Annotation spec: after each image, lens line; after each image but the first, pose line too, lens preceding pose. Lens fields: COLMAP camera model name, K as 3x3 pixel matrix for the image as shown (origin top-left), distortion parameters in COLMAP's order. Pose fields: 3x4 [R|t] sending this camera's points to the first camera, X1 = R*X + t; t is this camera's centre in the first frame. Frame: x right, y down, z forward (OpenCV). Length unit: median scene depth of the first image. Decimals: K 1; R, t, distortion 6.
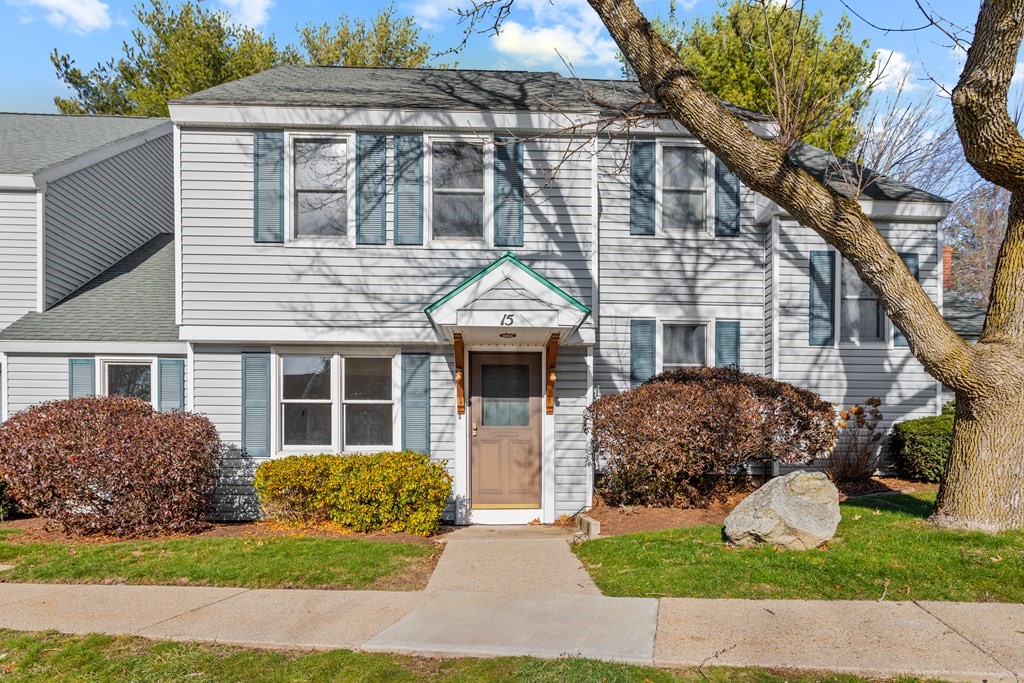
lens RADIAL K [[644.8, 0, 512.0], [0, 644.8, 341.5], [0, 0, 1]] dist [-0.004599, 0.000996]
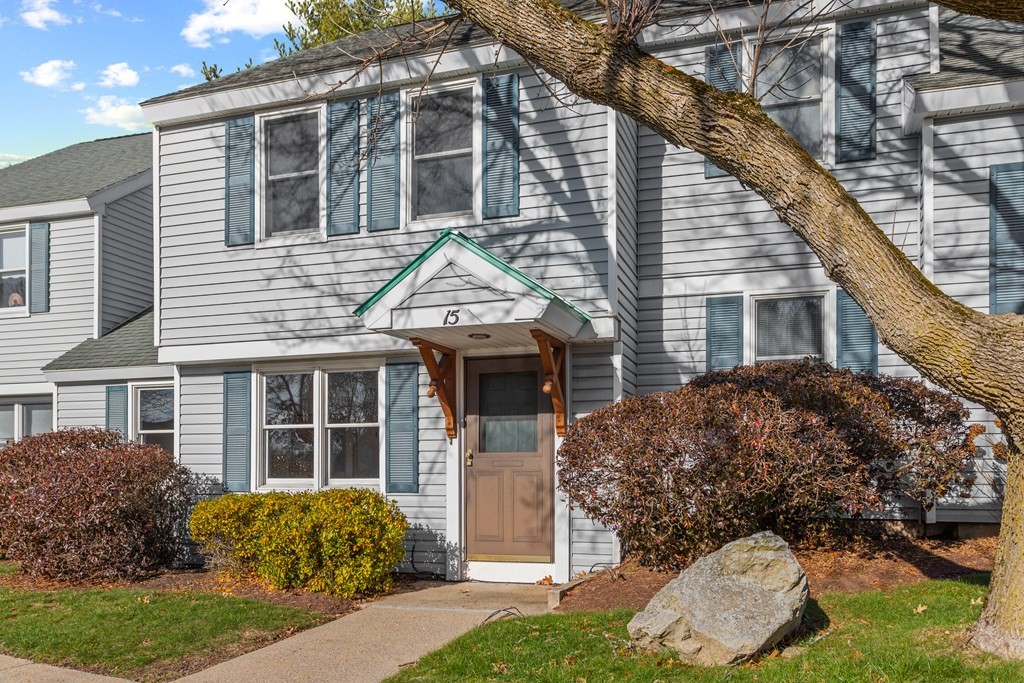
lens RADIAL K [[781.7, 0, 508.9], [0, 781.7, 332.3], [0, 0, 1]] dist [0.011298, 0.003080]
pose [[0.935683, -0.065693, -0.346674, 0.314298], [0.066072, 0.997757, -0.010742, -0.001298], [0.346602, -0.012854, 0.937924, 0.129788]]
